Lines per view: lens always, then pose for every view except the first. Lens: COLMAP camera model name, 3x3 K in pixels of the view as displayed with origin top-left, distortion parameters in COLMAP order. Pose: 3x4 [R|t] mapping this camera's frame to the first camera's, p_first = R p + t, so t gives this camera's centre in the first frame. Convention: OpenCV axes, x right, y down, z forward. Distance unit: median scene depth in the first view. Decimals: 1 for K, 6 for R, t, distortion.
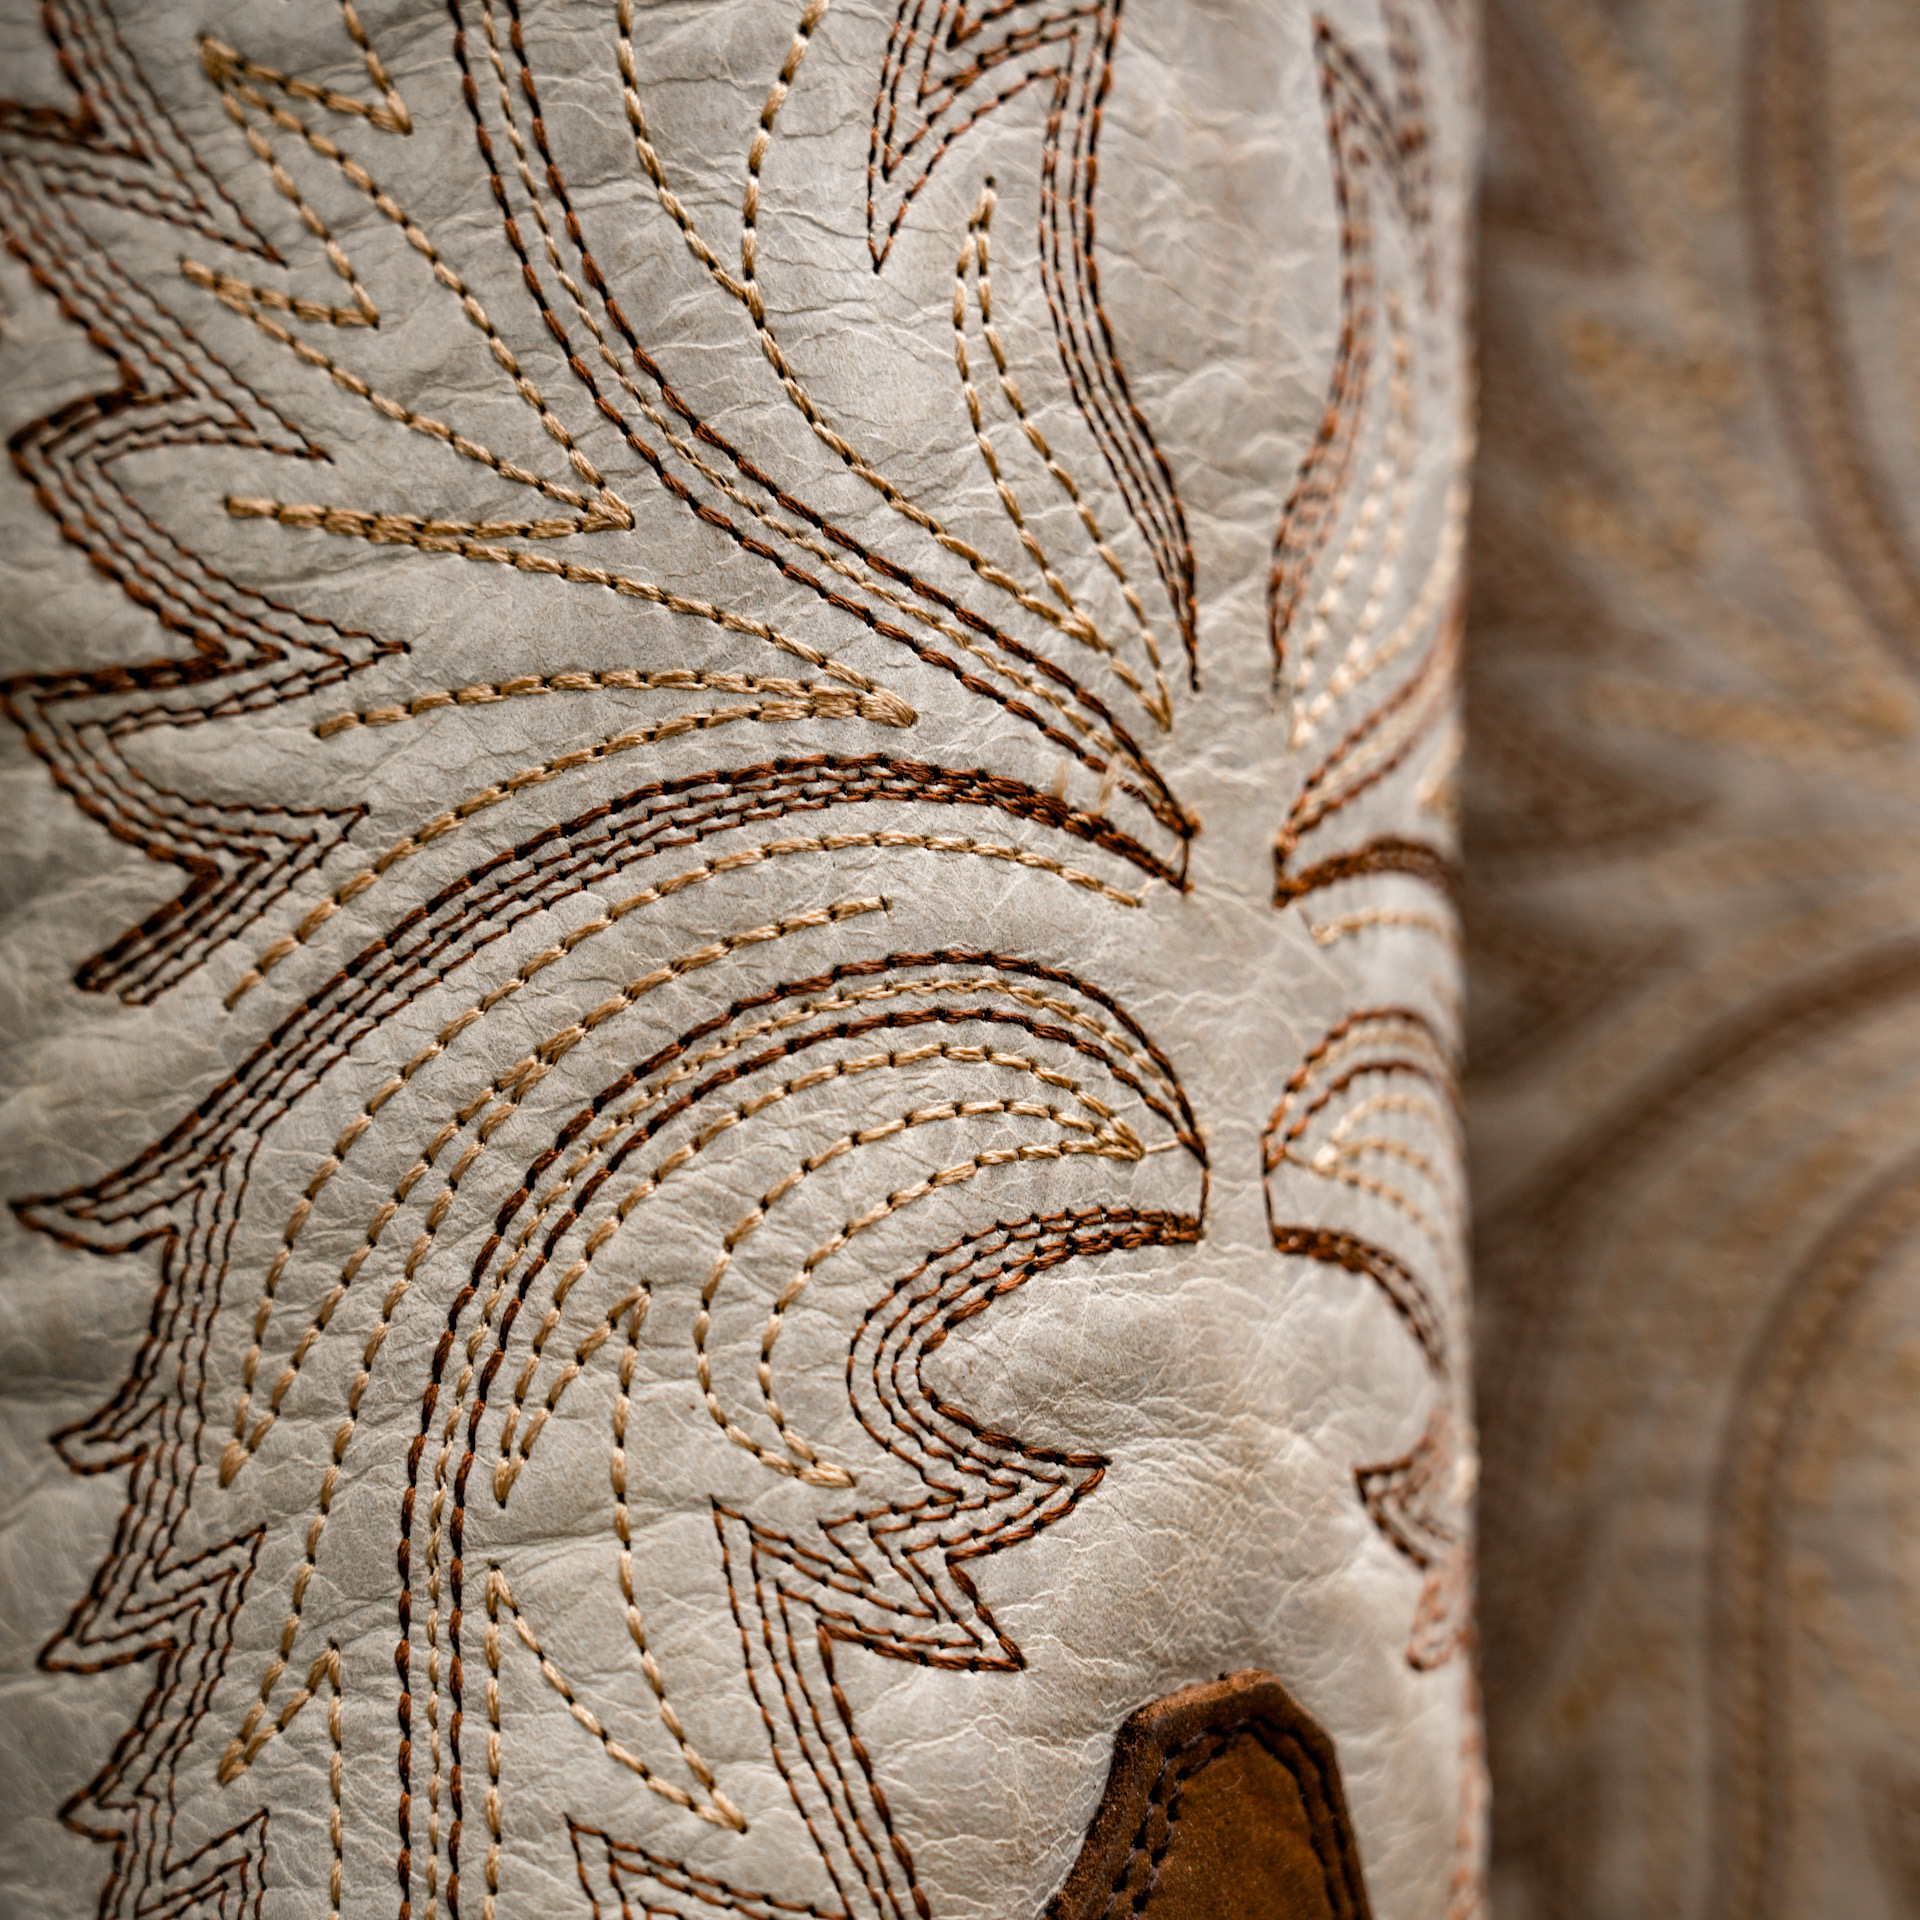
lens RADIAL K [[6052.5, 0, 960.0], [0, 6052.5, 960.0], [0, 0, 1]] dist [-0.032853, -1.581327]
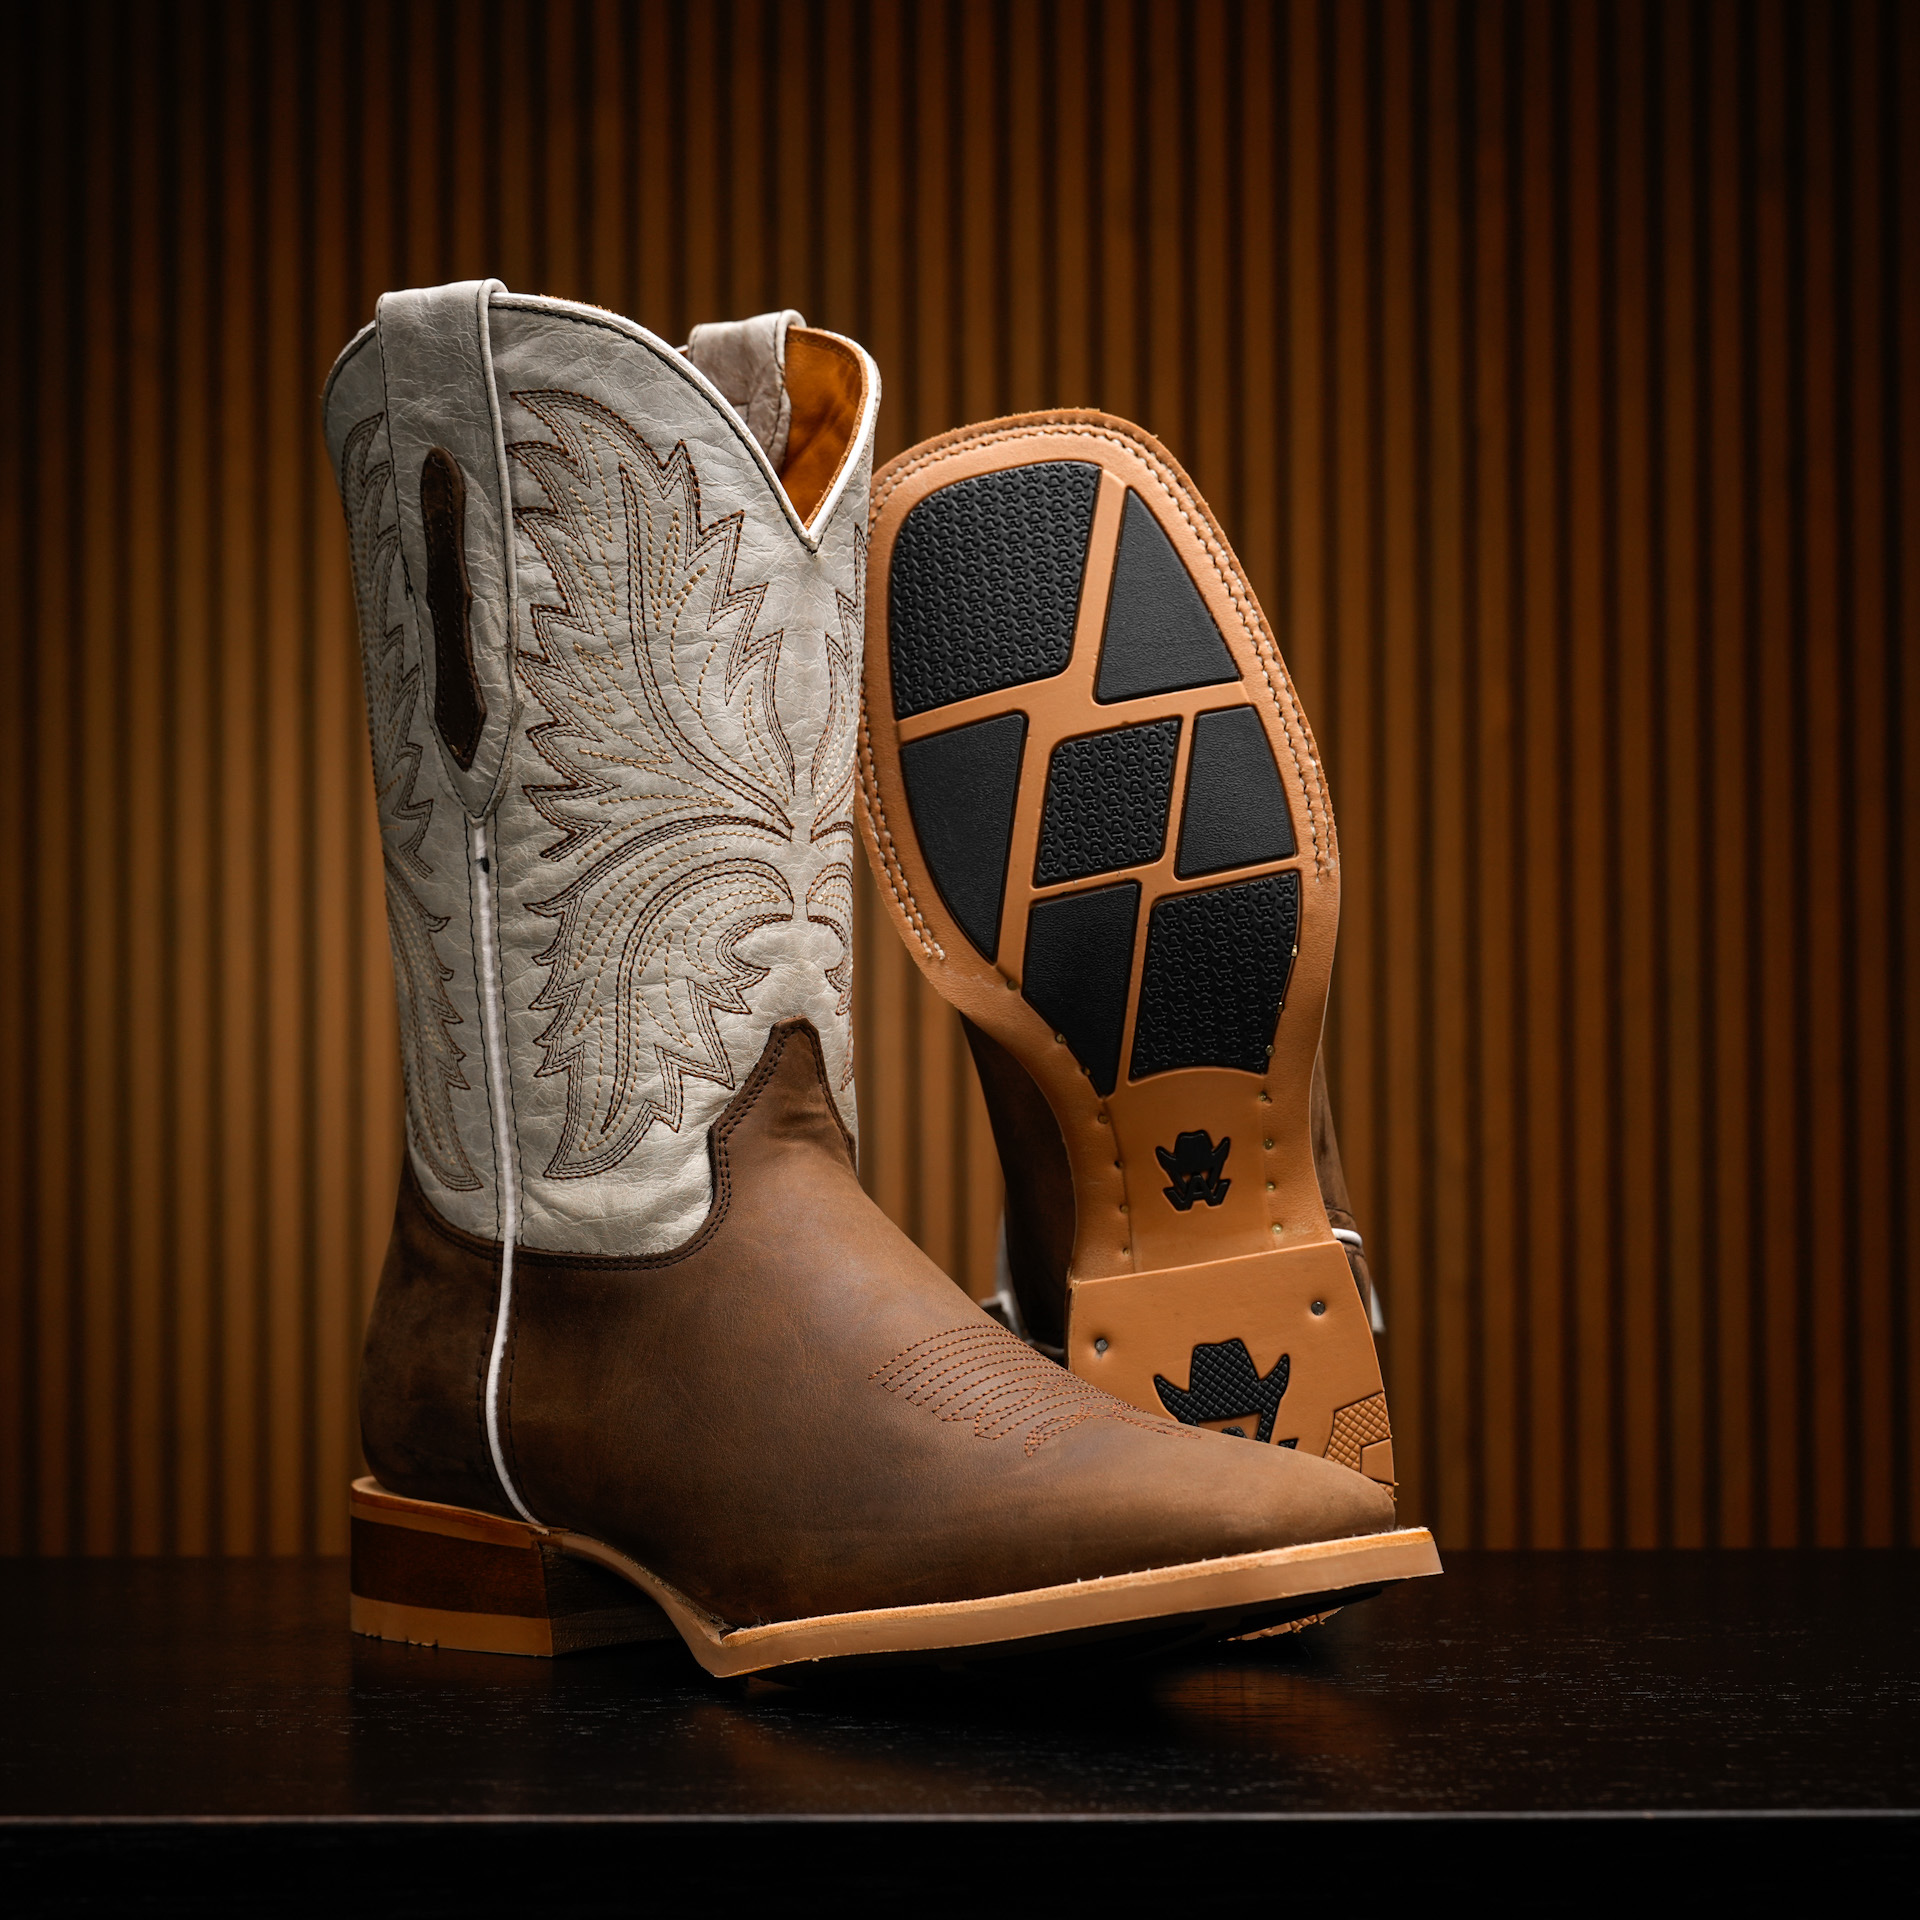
lens RADIAL K [[4241.6, 0, 960.0], [0, 4241.6, 960.0], [0, 0, 1]] dist [-0.143604, 0.271365]
pose [[0.995376, 0.022683, 0.093342, -0.131062], [-0.033270, 0.992983, 0.113477, -0.289459], [-0.090113, -0.116058, 0.989146, -2.160479]]
